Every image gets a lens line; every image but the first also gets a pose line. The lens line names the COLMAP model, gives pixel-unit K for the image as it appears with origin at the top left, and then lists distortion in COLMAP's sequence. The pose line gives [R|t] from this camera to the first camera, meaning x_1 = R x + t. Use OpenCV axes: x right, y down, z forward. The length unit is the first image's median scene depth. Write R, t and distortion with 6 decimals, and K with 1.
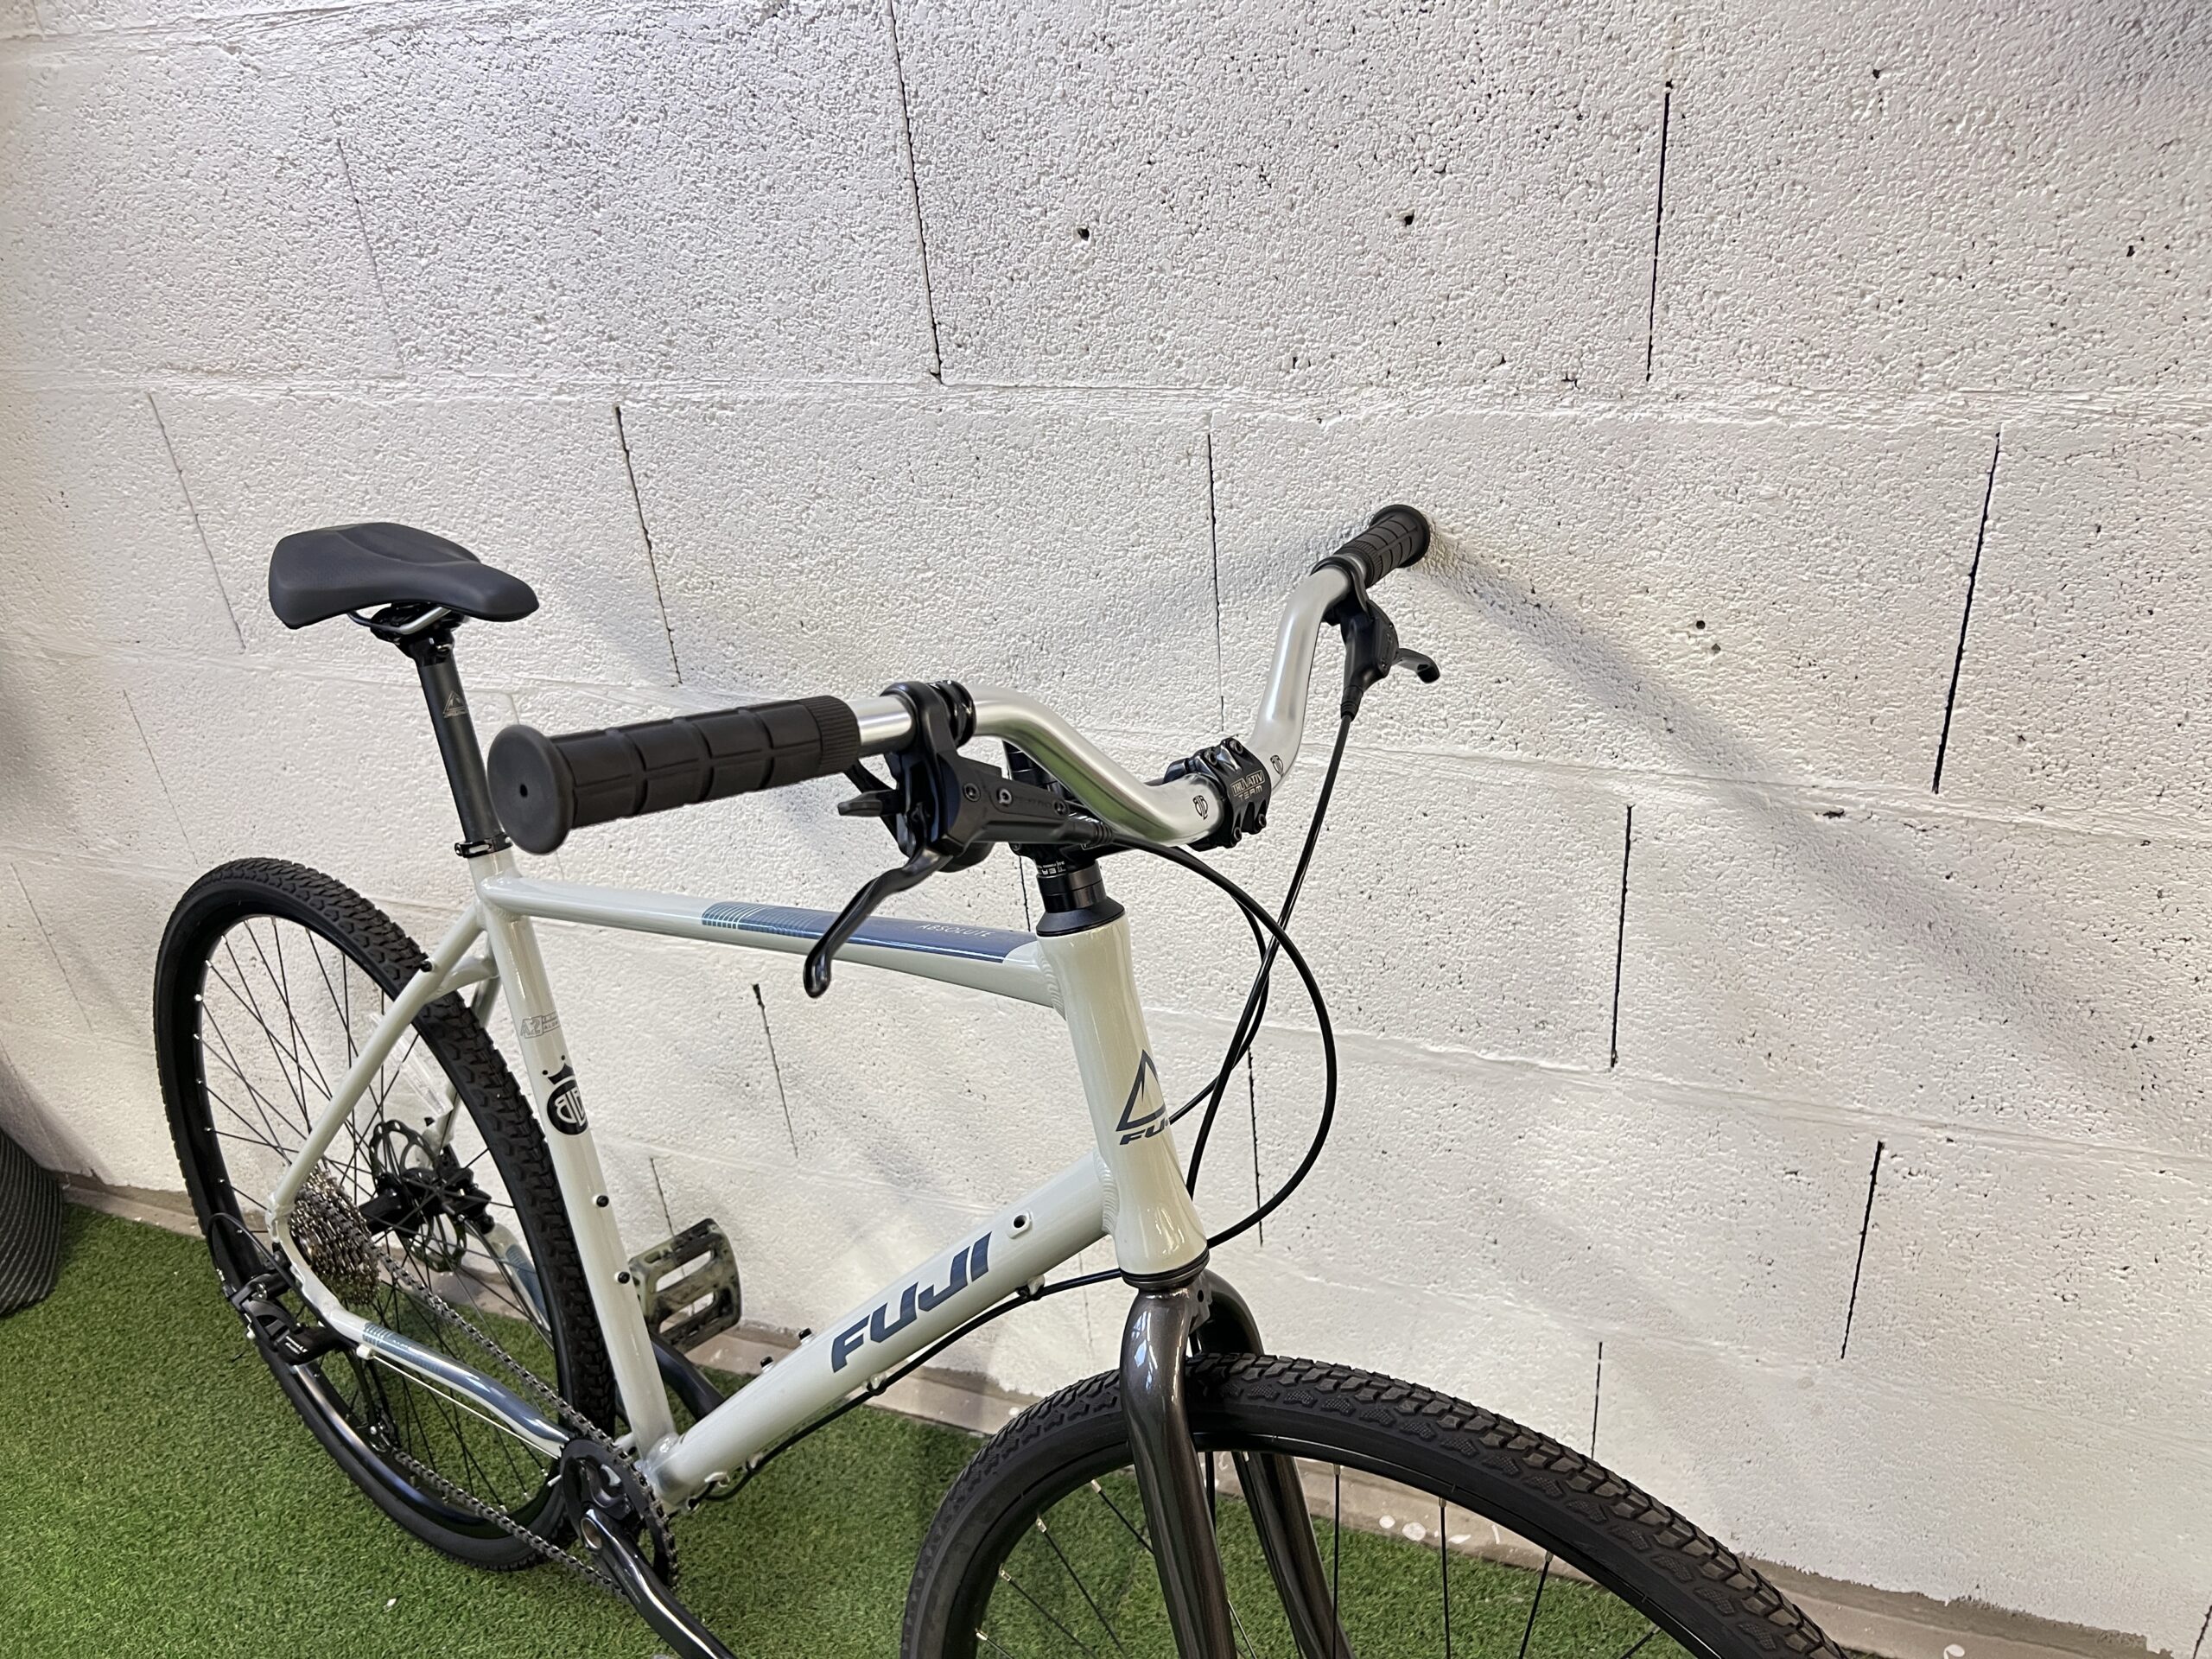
lens RADIAL K [[1701.1, 0, 1077.3], [0, 1701.1, 864.9], [0, 0, 1]] dist [0.021342, -0.039606]
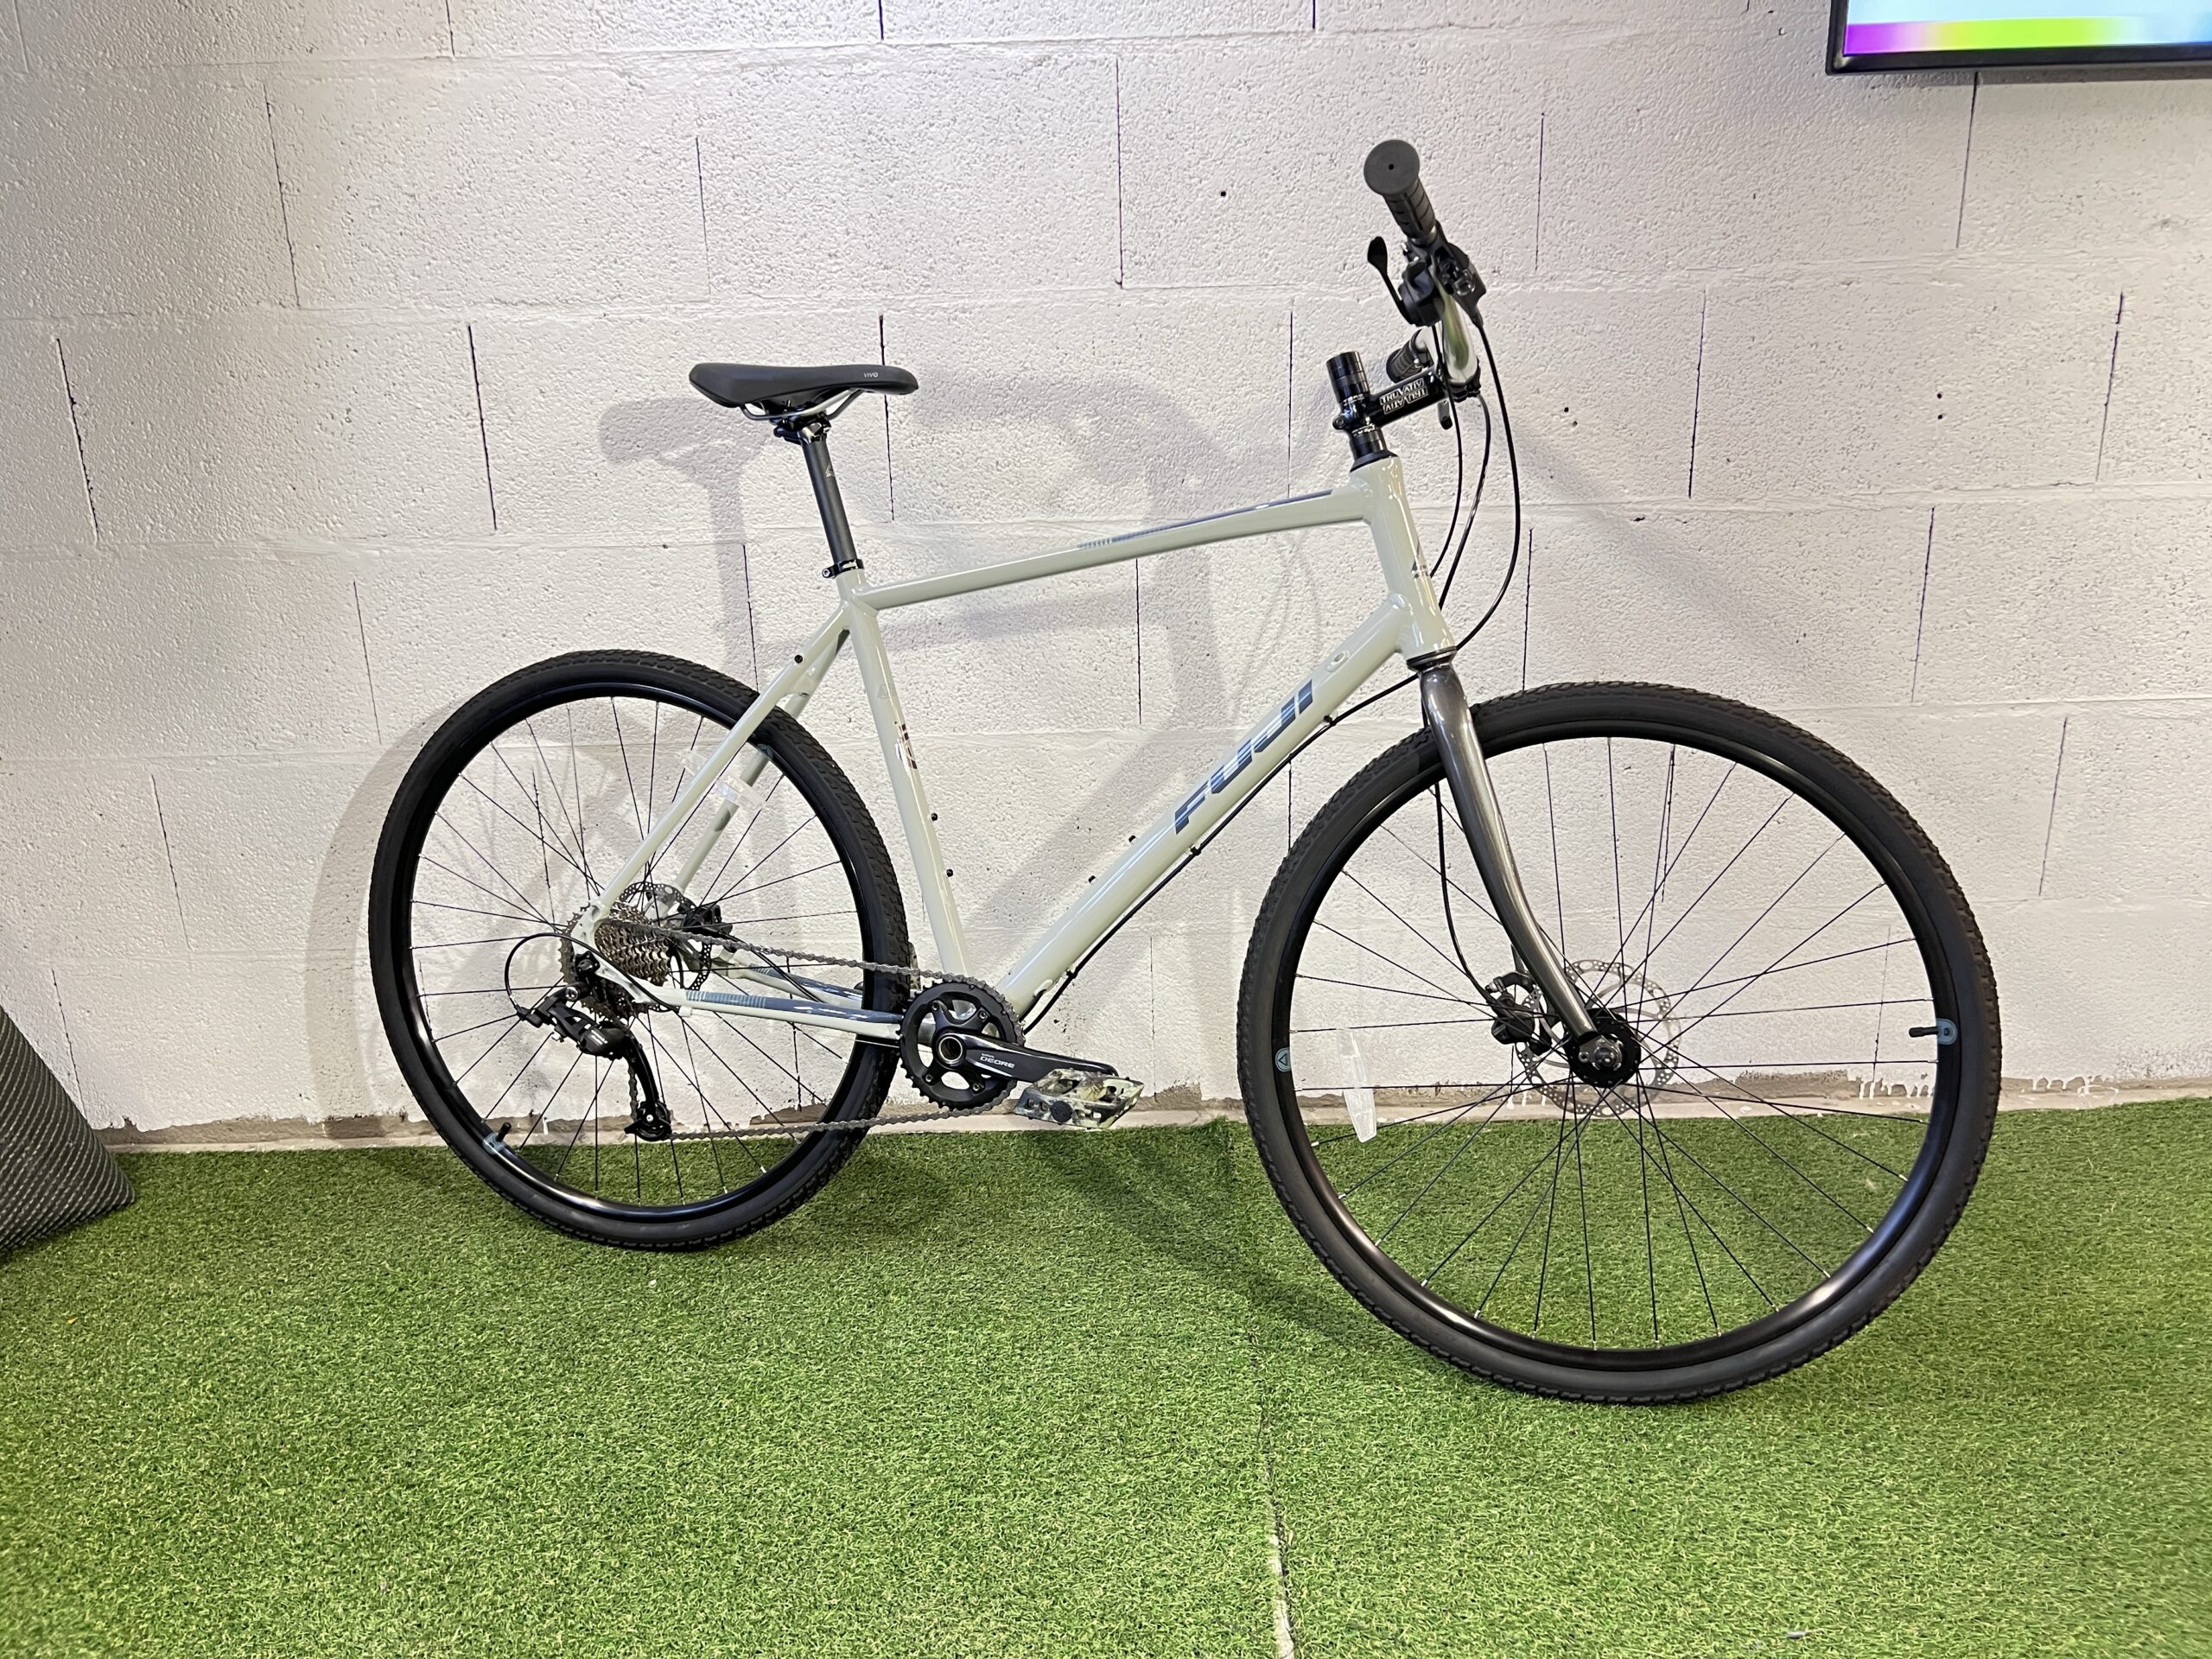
lens RADIAL K [[1701.1, 0, 1069.5], [0, 1701.1, 856.6], [0, 0, 1]] dist [0.021342, -0.039606]
pose [[0.938980, -0.042400, 0.341348, -0.772870], [0.122950, 0.968185, -0.217949, 0.651055], [-0.321247, 0.246618, 0.914319, -0.380029]]
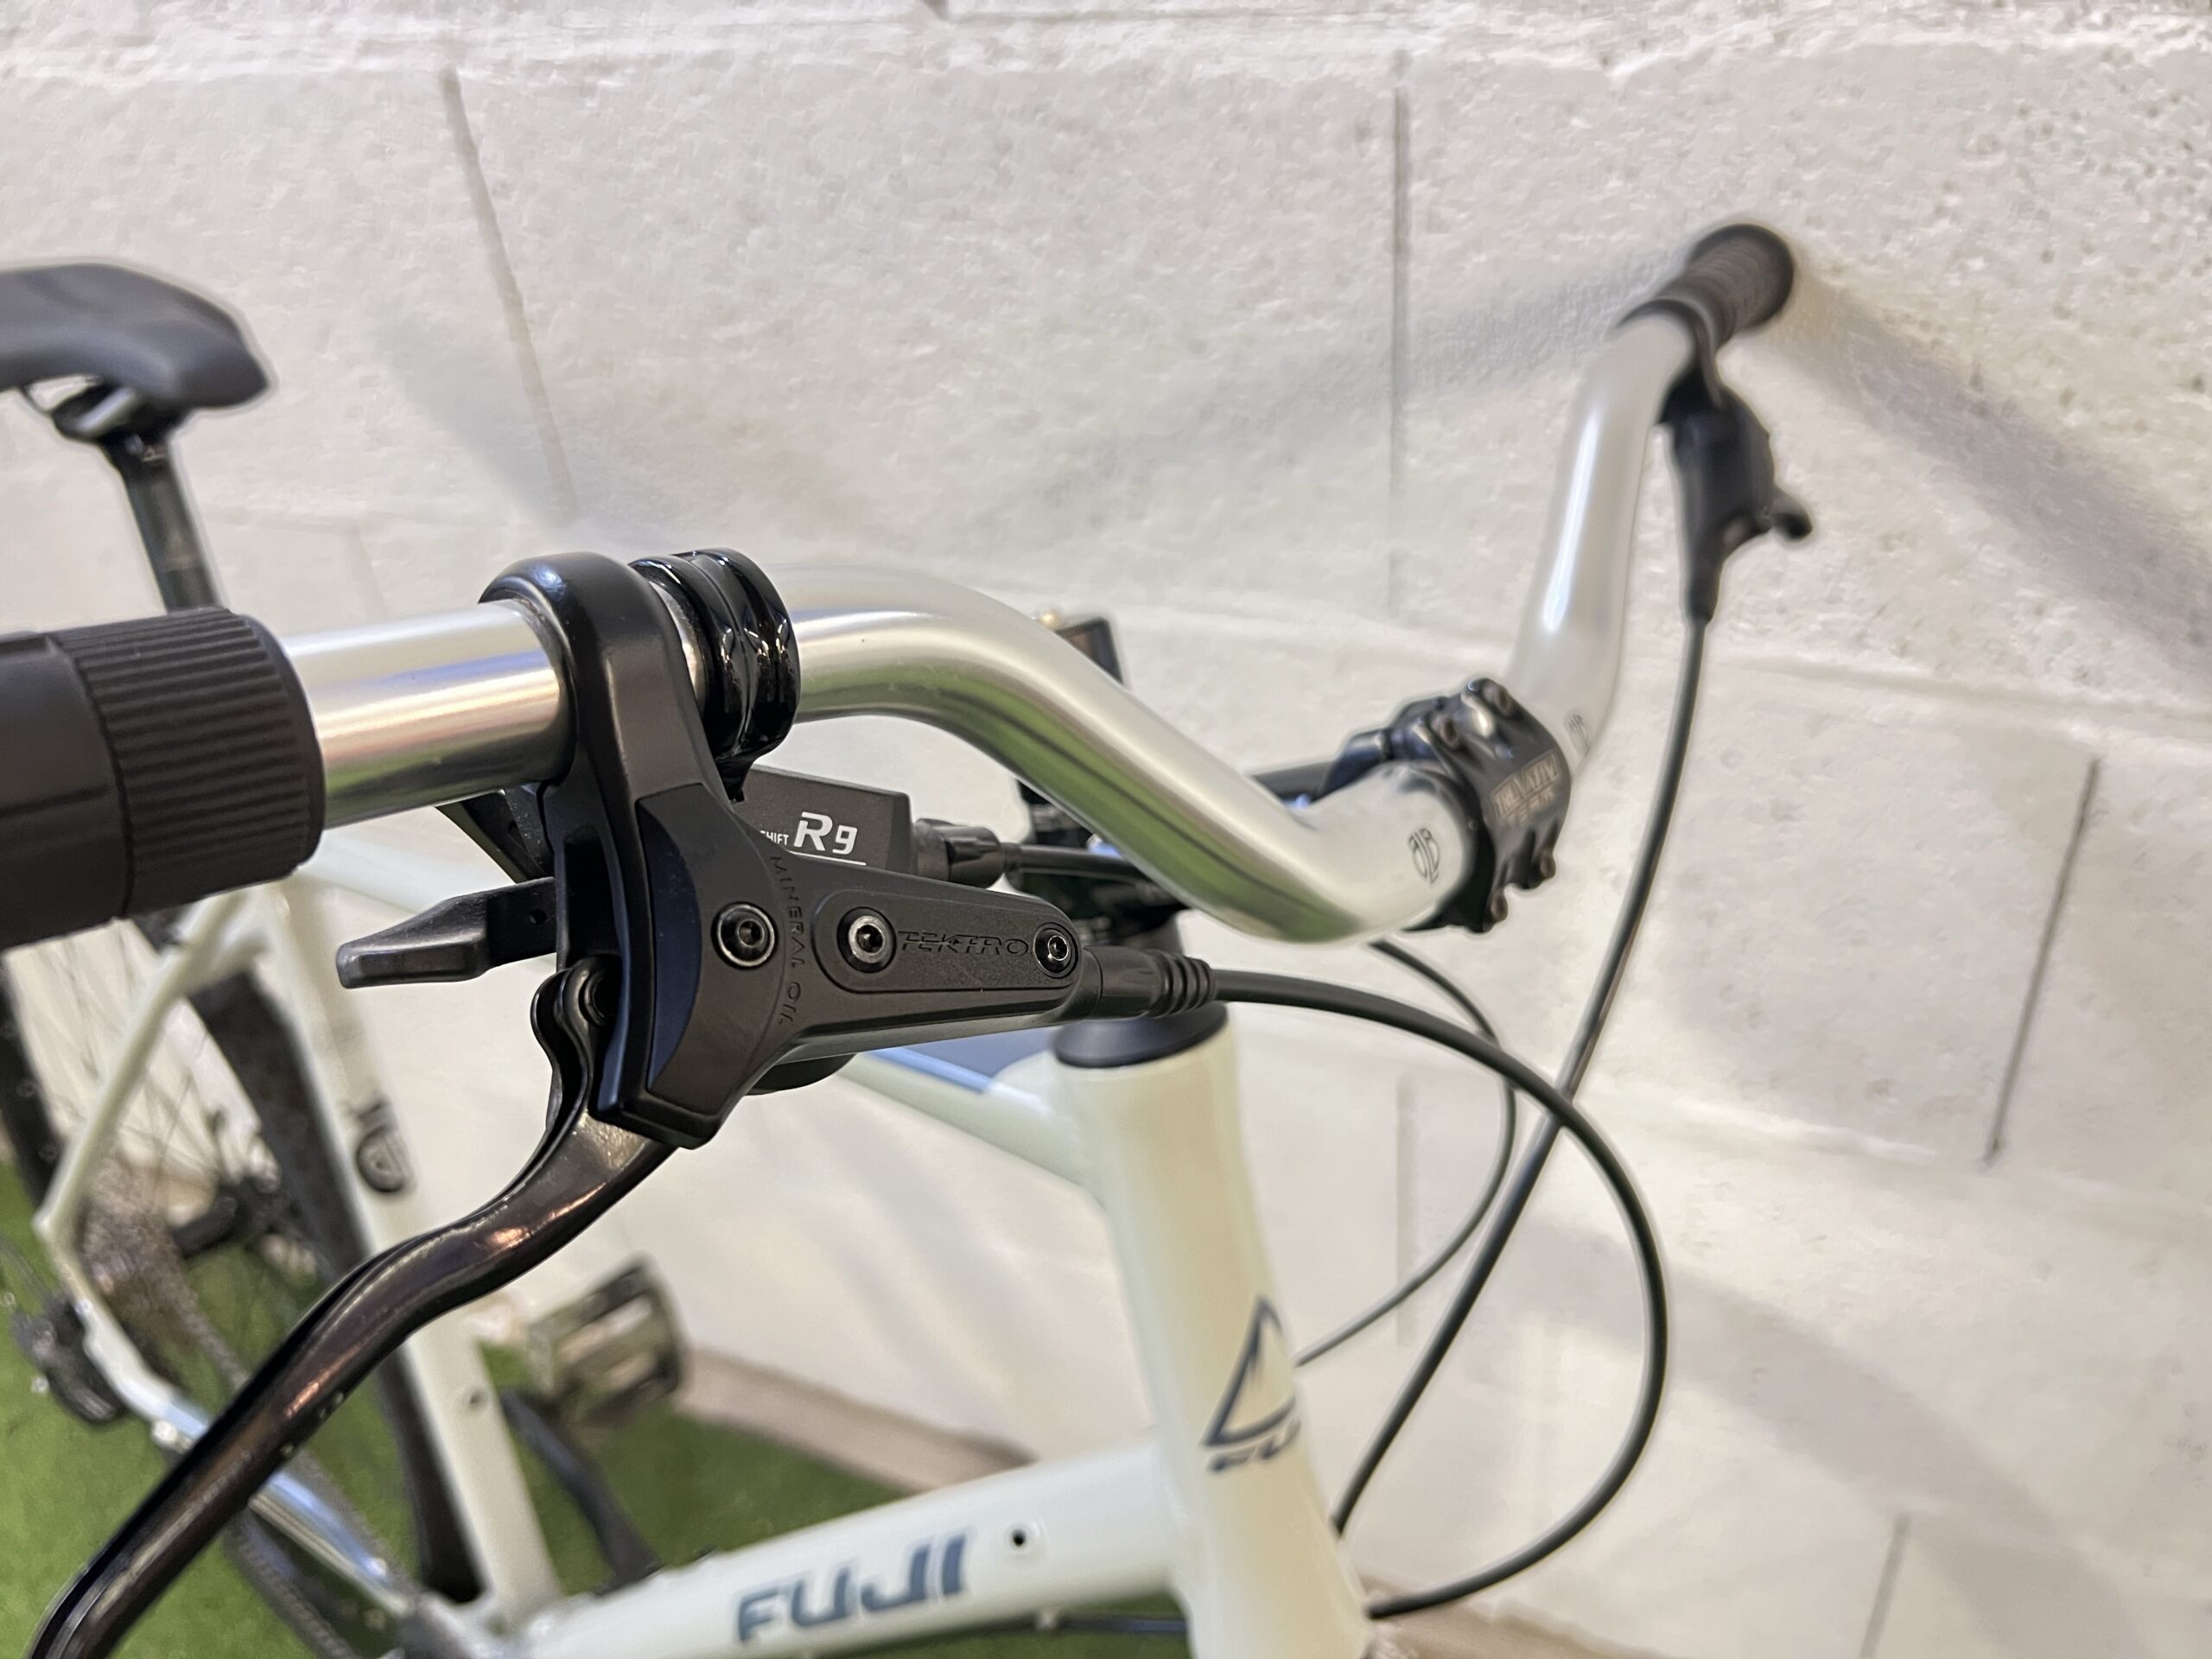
lens RADIAL K [[1701.1, 0, 1090.3], [0, 1701.1, 846.9], [0, 0, 1]] dist [0.021342, -0.039606]
pose [[0.998571, 0.027283, -0.045956, 0.006775], [-0.023236, 0.995988, 0.086414, -0.051063], [0.048129, -0.085223, 0.995199, 0.420748]]
